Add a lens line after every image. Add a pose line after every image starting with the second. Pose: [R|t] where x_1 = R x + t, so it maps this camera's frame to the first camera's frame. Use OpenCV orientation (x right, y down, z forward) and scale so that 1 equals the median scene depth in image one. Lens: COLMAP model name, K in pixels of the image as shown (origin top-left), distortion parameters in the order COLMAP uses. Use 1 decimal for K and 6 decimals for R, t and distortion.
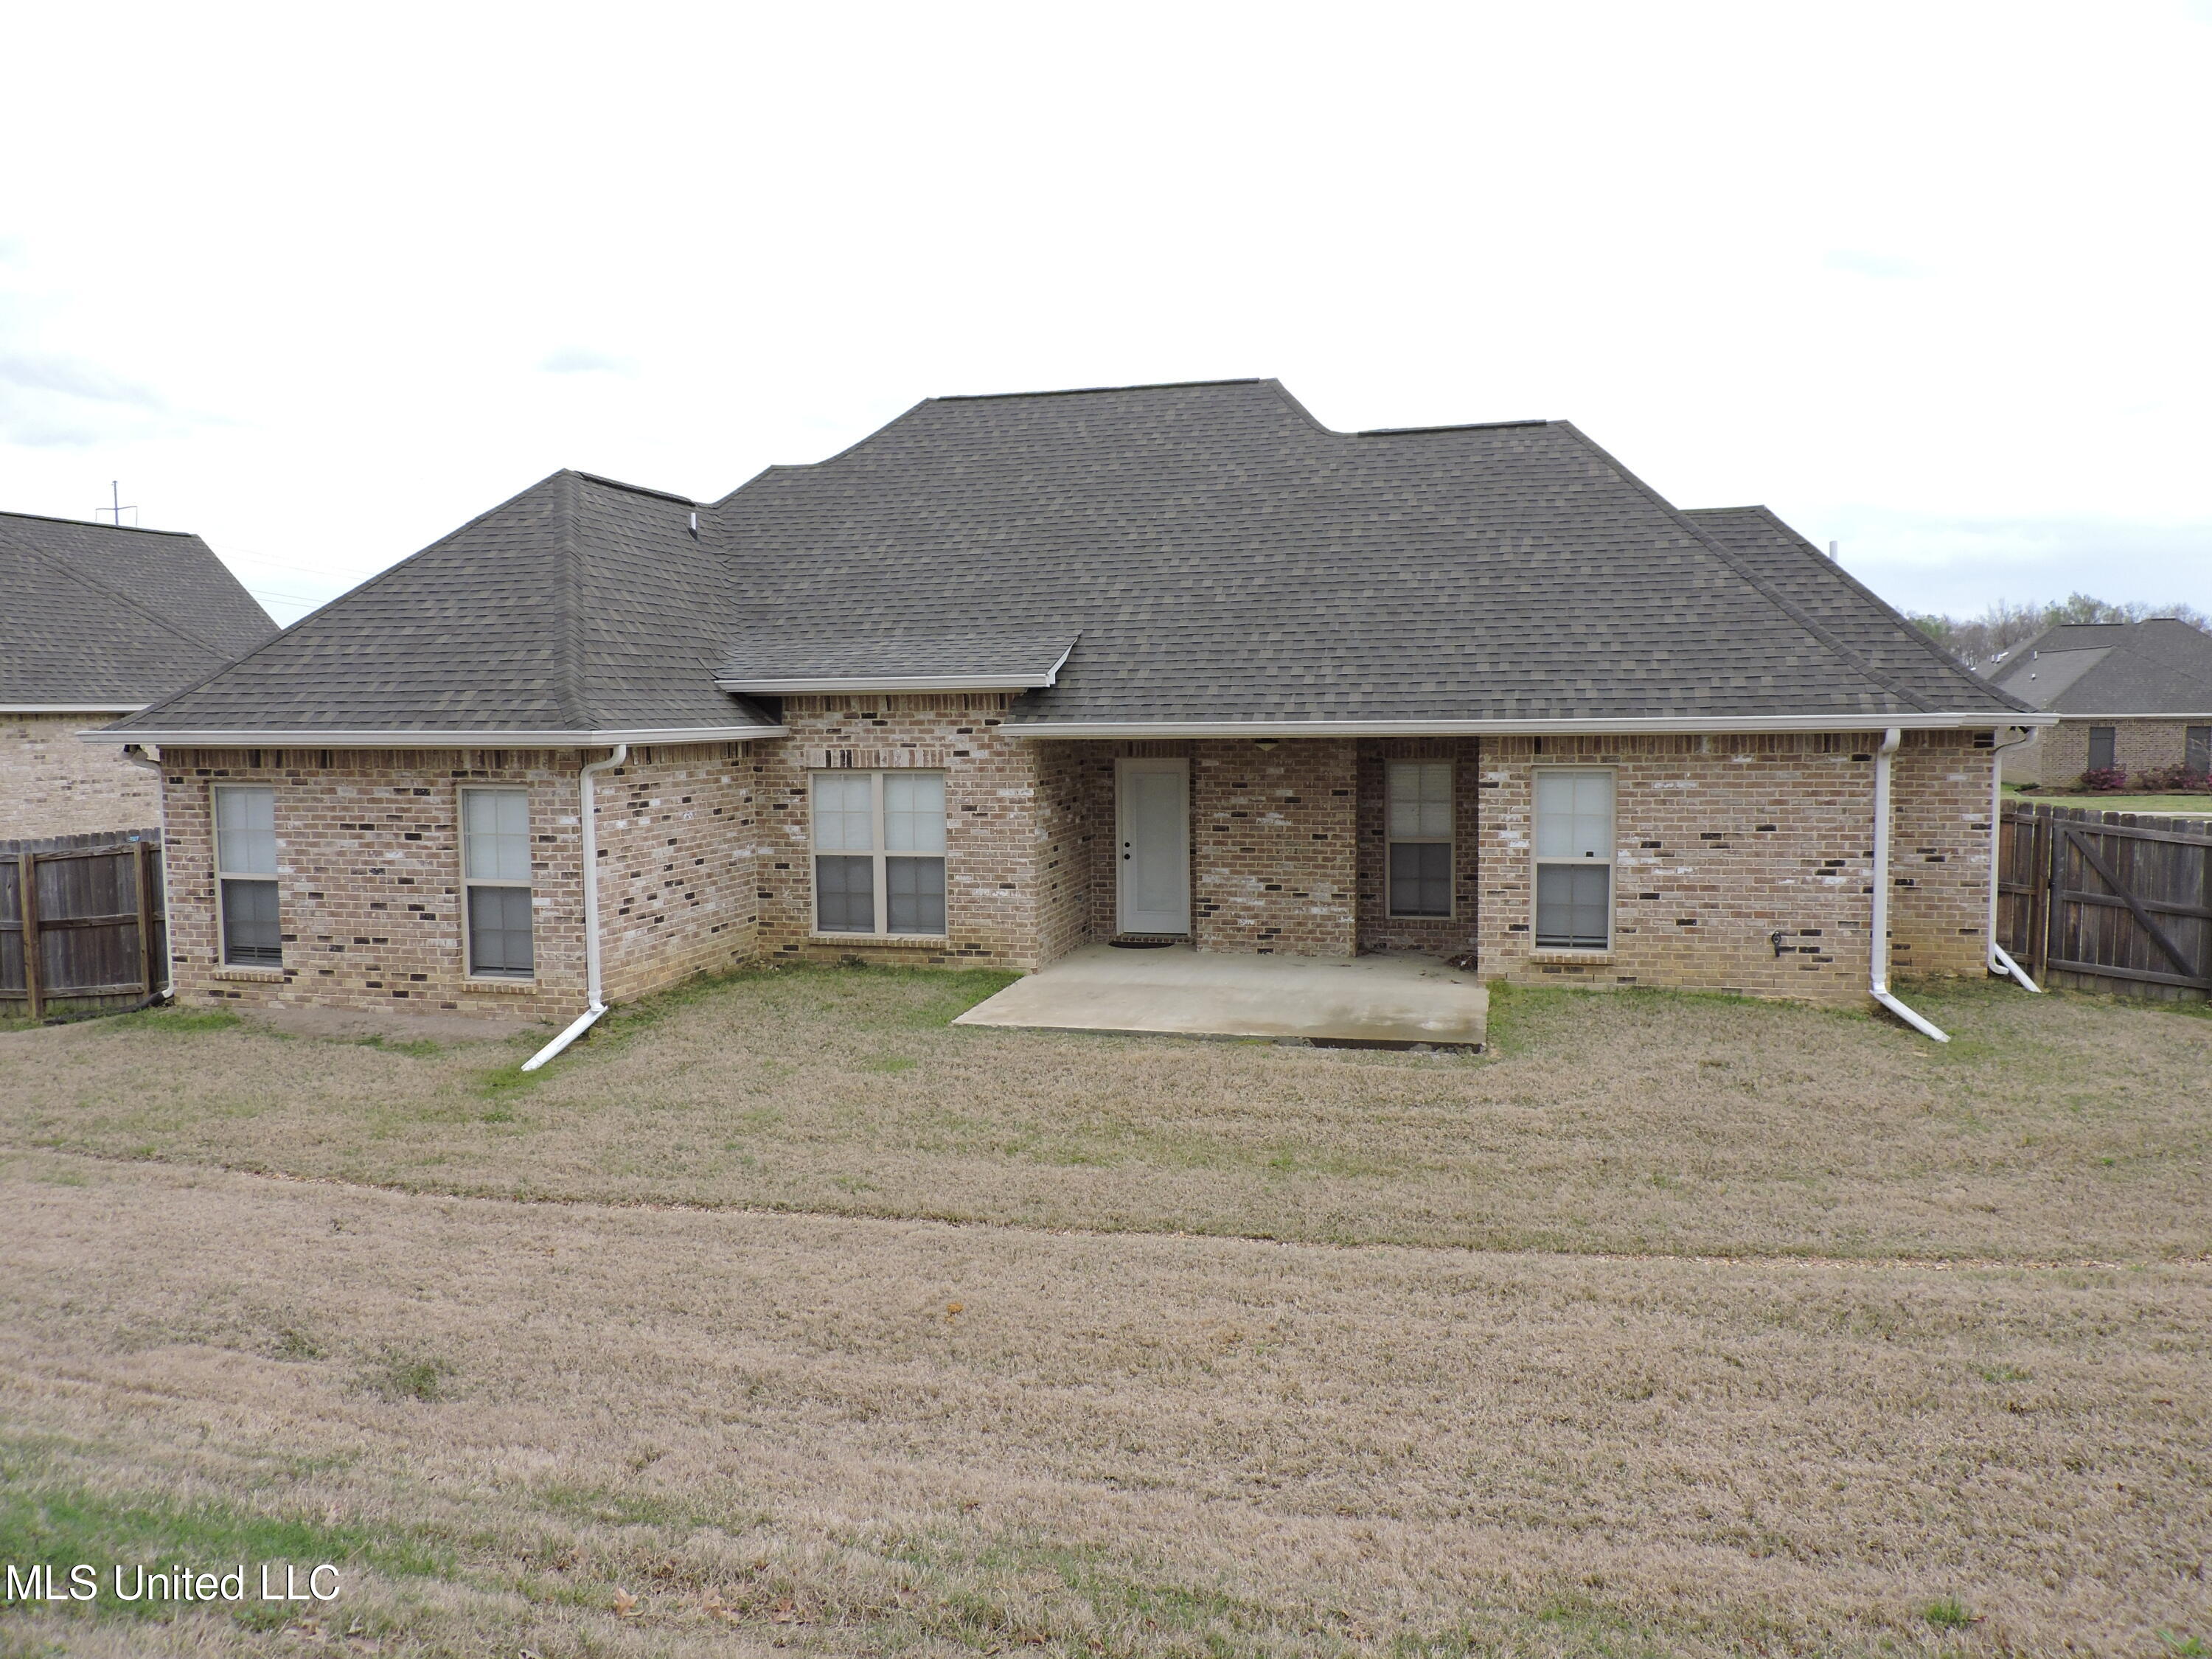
lens RADIAL K [[1583.2, 0, 1107.5], [0, 1583.2, 819.0], [0, 0, 1]] dist [-0.019672, 0.000524]
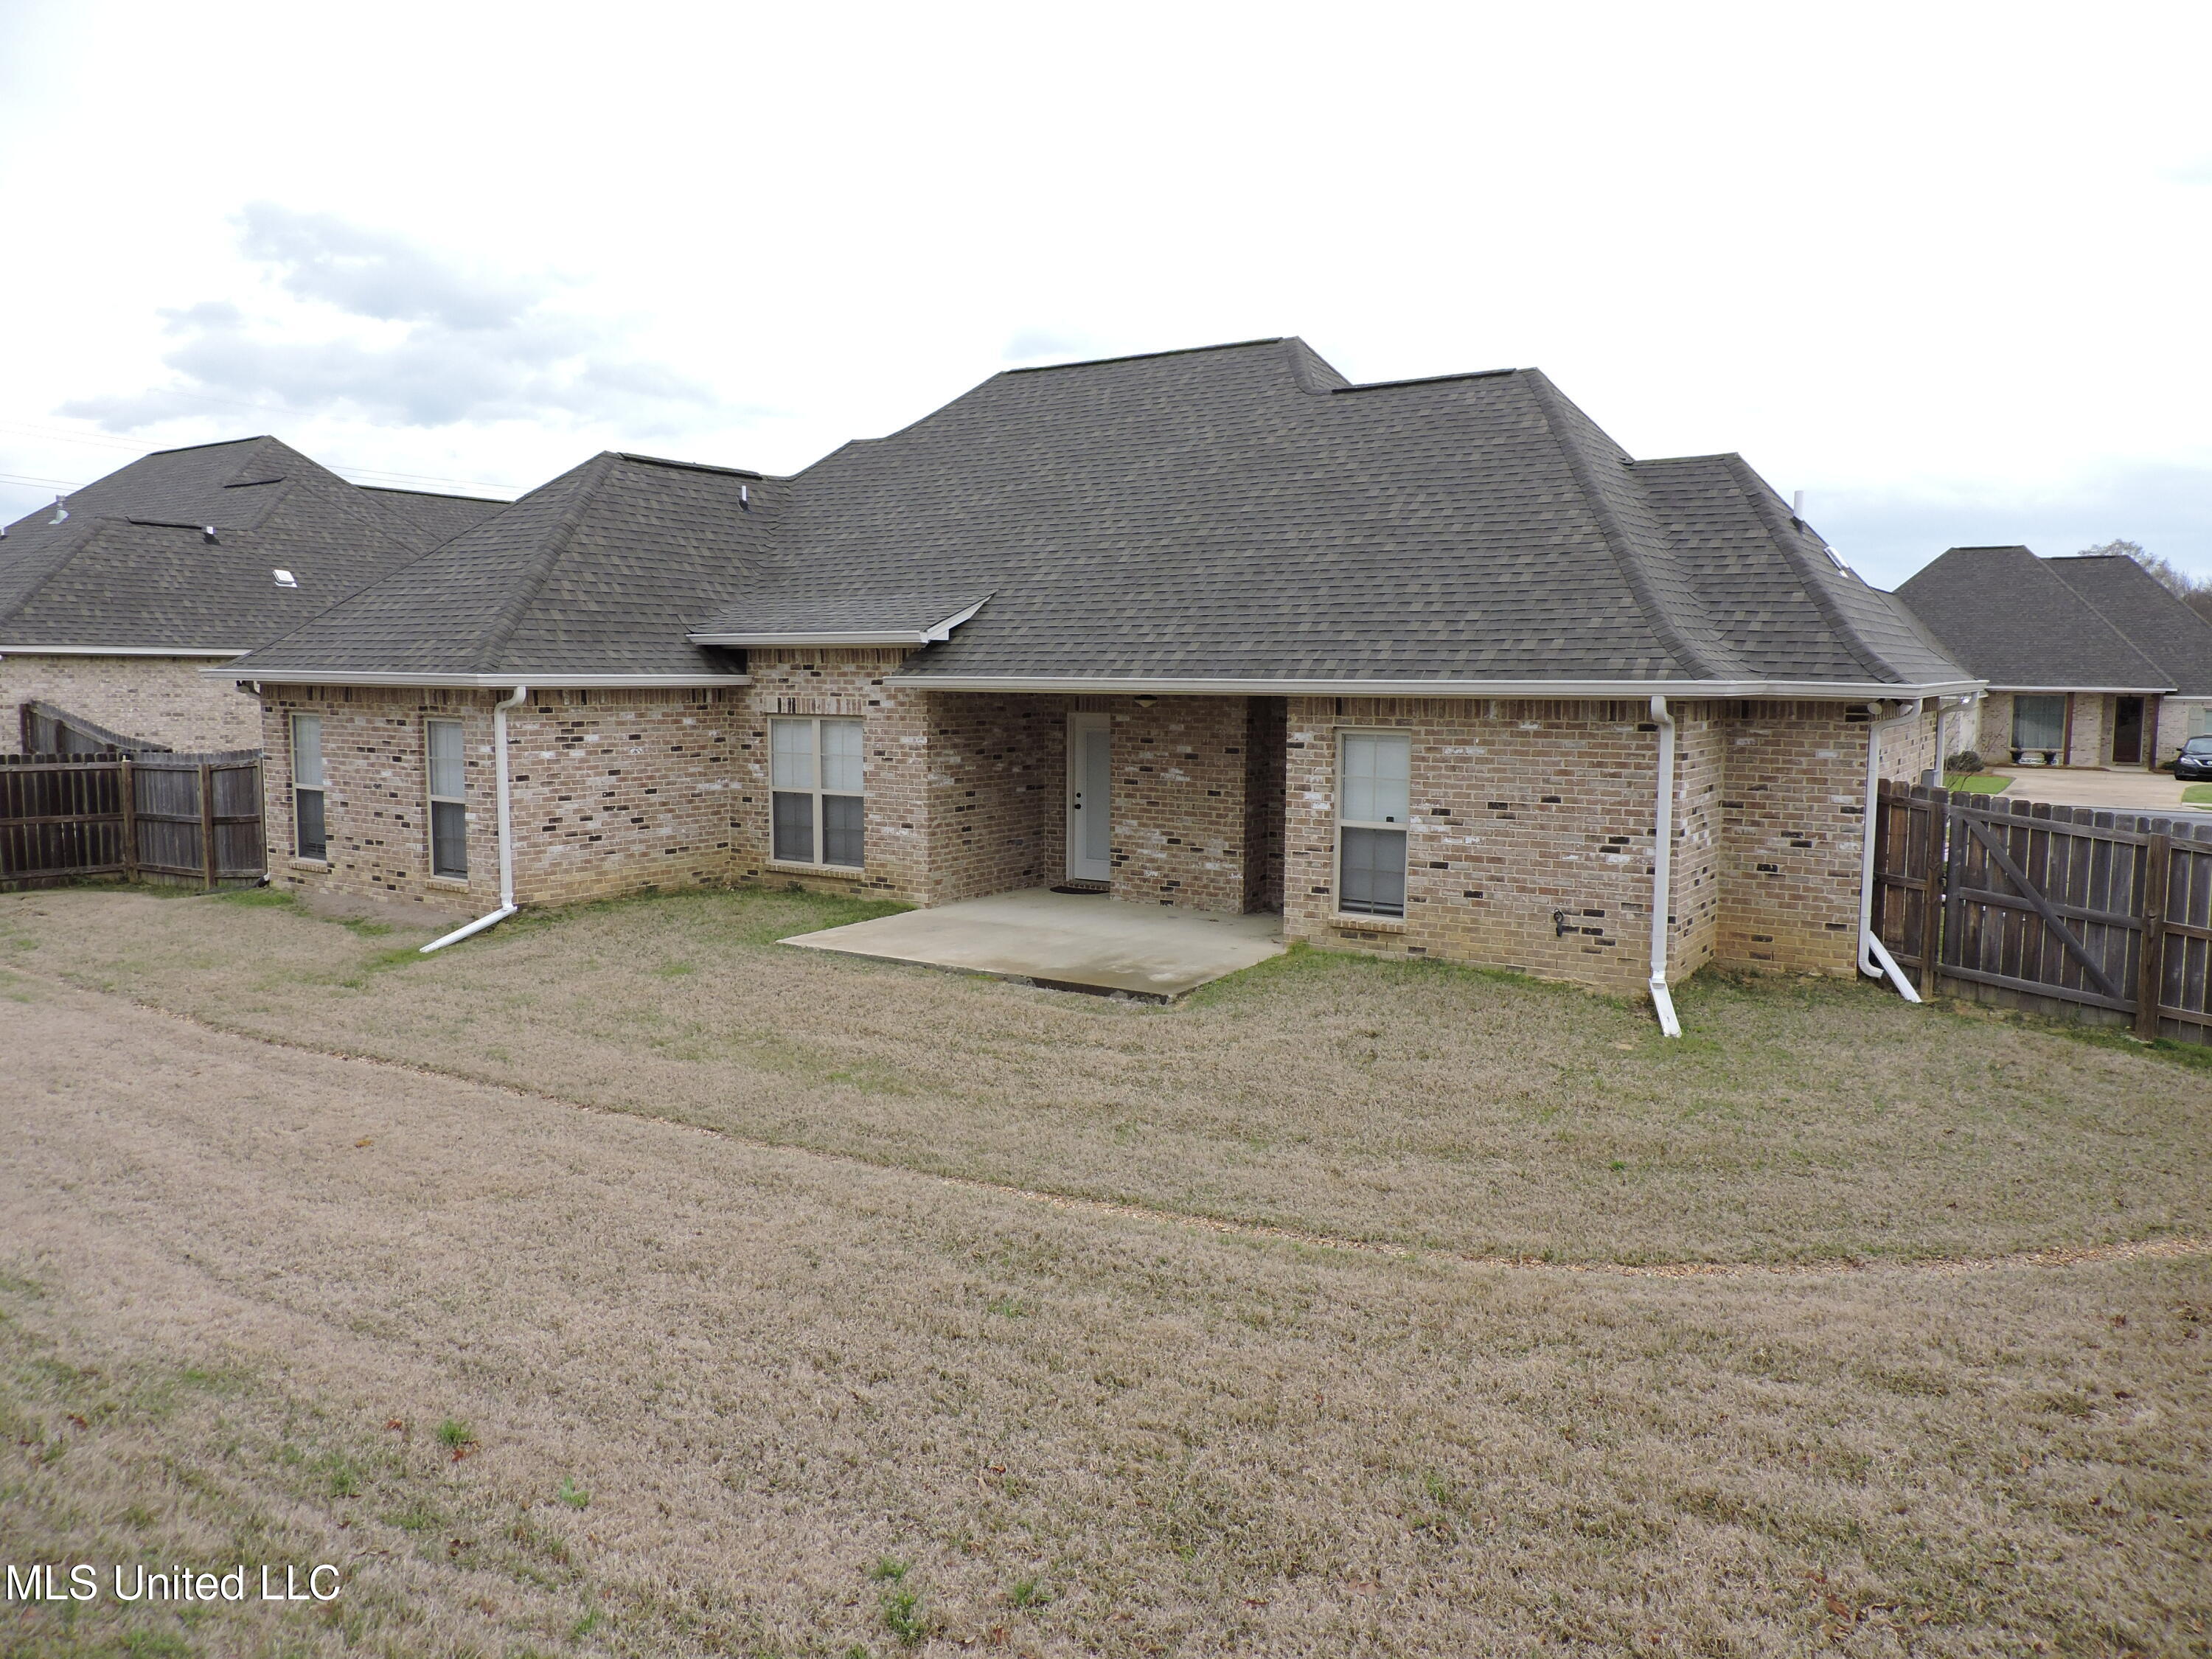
lens RADIAL K [[1583.2, 0, 1106.0], [0, 1583.2, 814.2], [0, 0, 1]] dist [-0.019672, 0.000524]
pose [[0.945186, 0.045641, -0.323326, 0.458935], [-0.038560, 0.998856, 0.028276, -0.001839], [0.324246, -0.014259, 0.945865, 0.018069]]
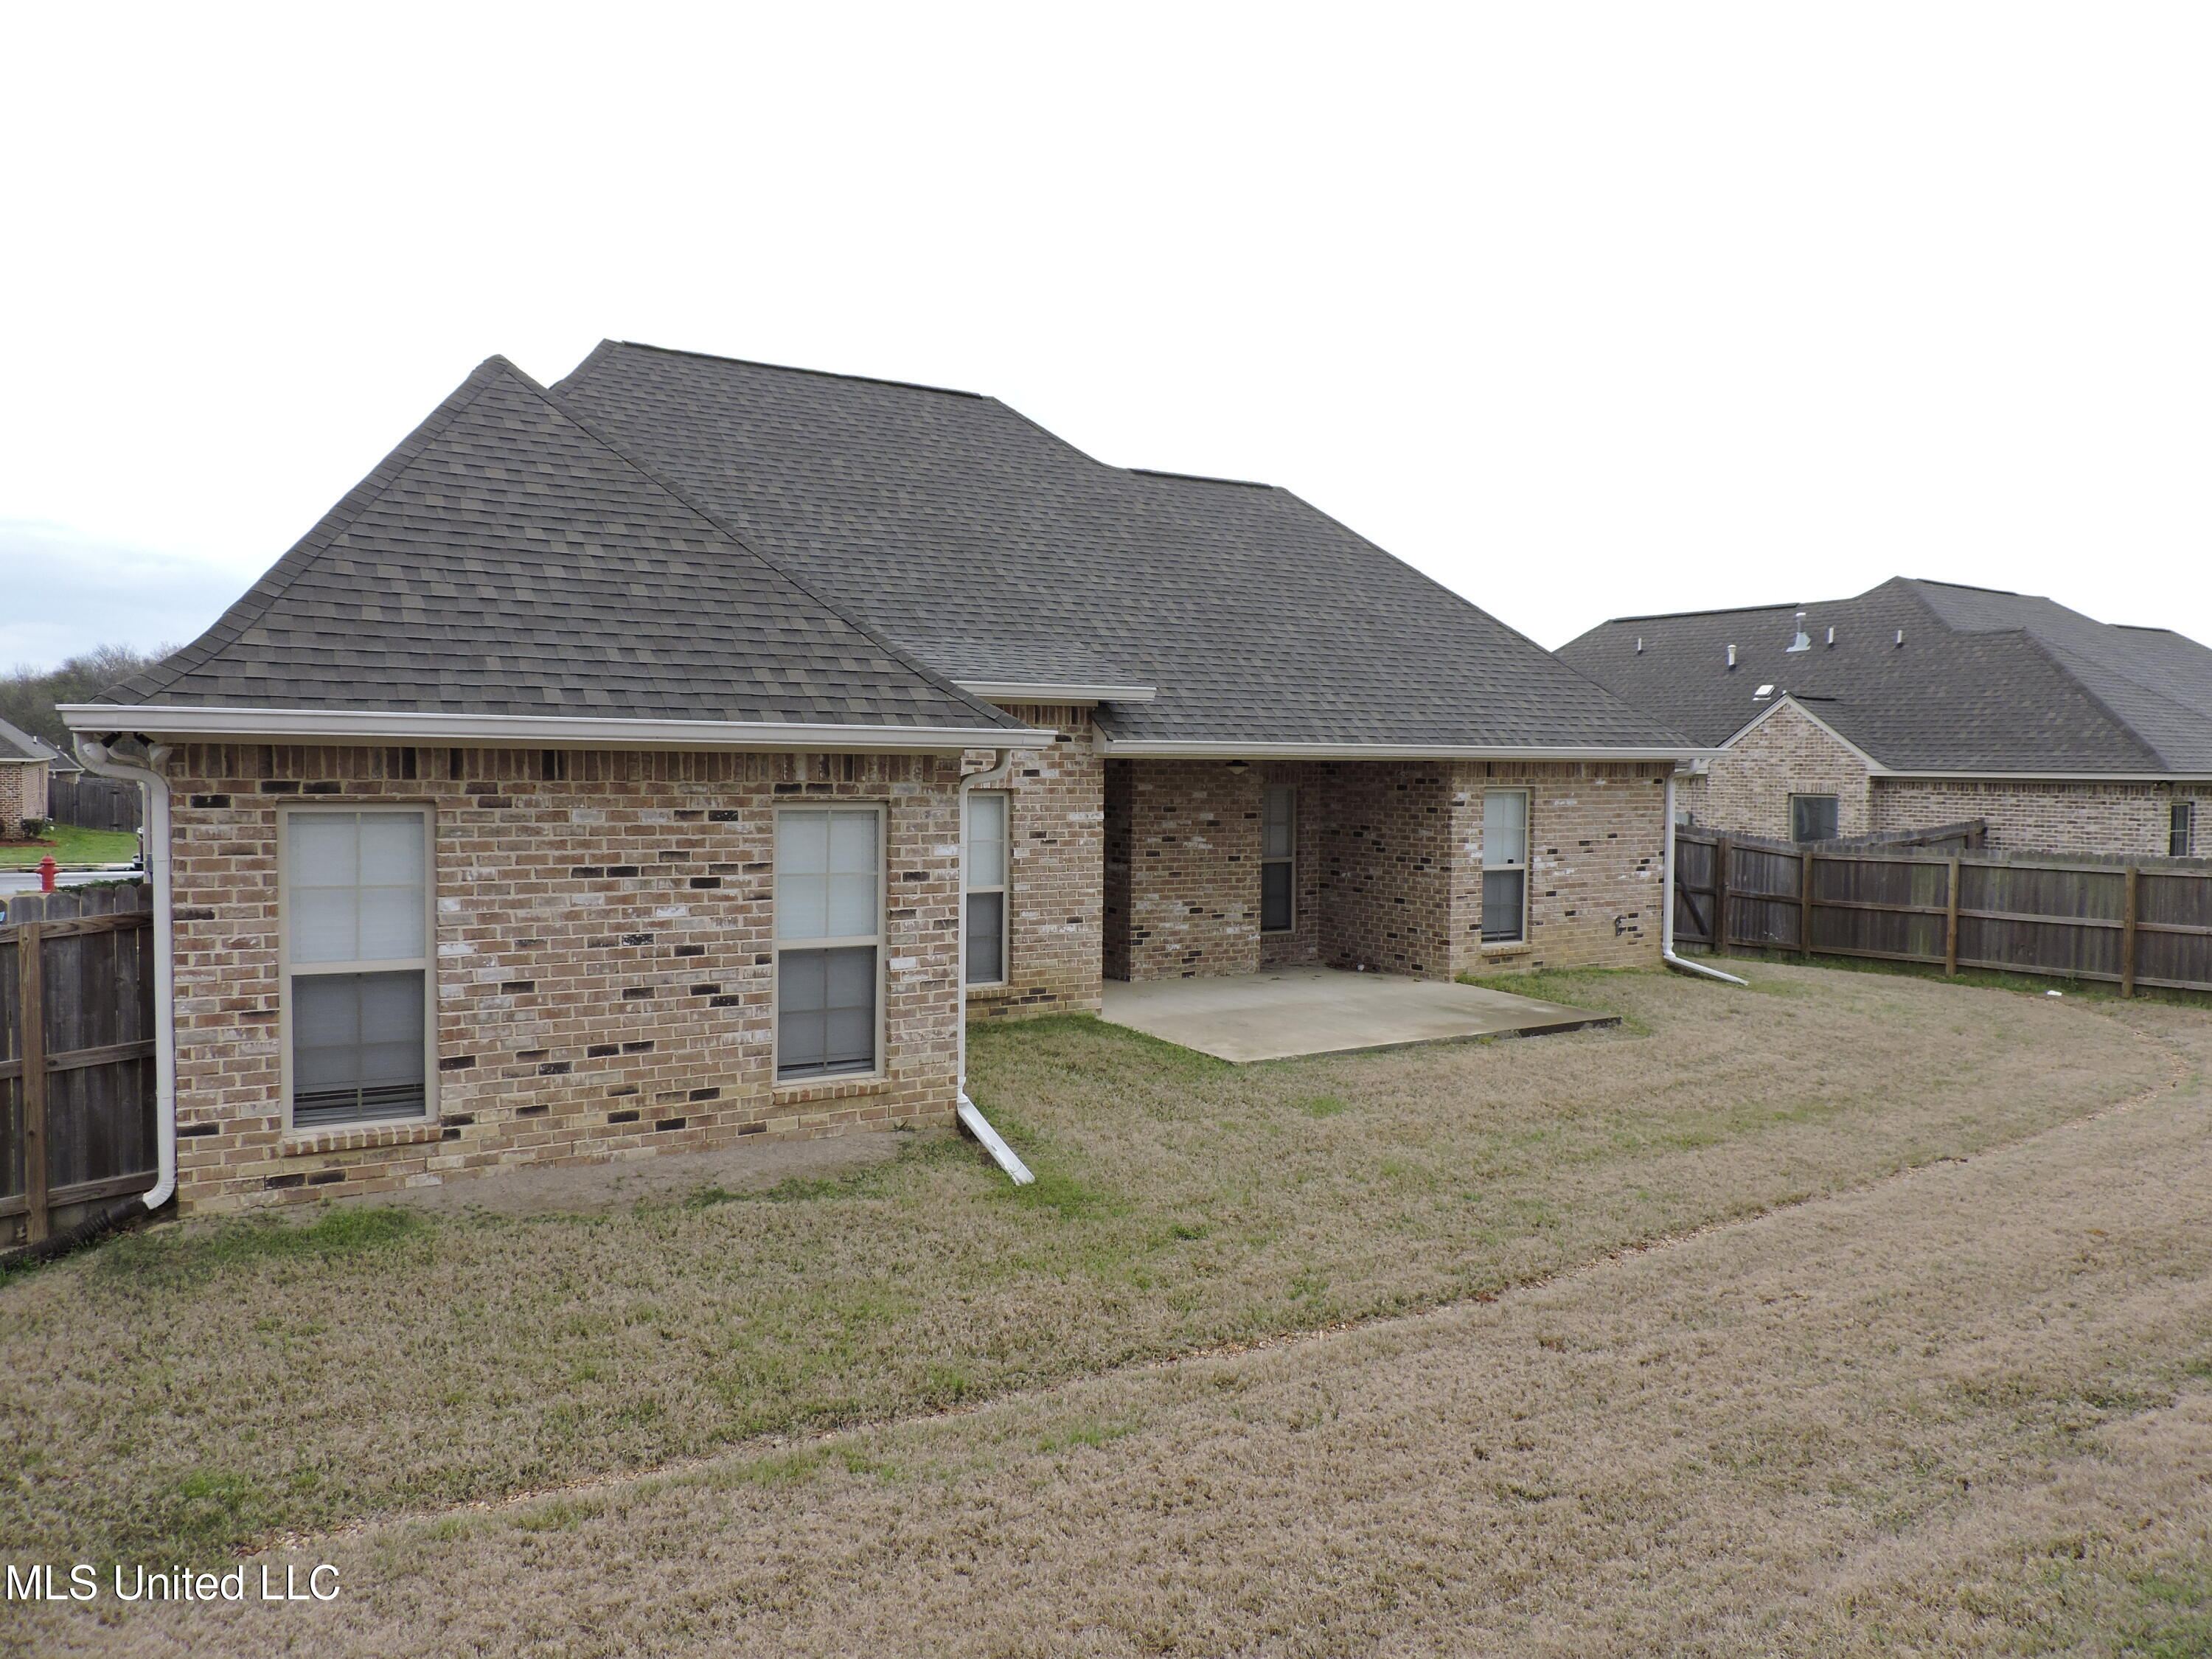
lens RADIAL K [[1583.2, 0, 1111.7], [0, 1583.2, 835.4], [0, 0, 1]] dist [-0.019672, 0.000524]
pose [[0.689066, -0.017335, 0.724491, -0.772287], [0.034206, 0.999378, -0.008621, 0.002662], [-0.723890, 0.030723, 0.689231, 0.397945]]
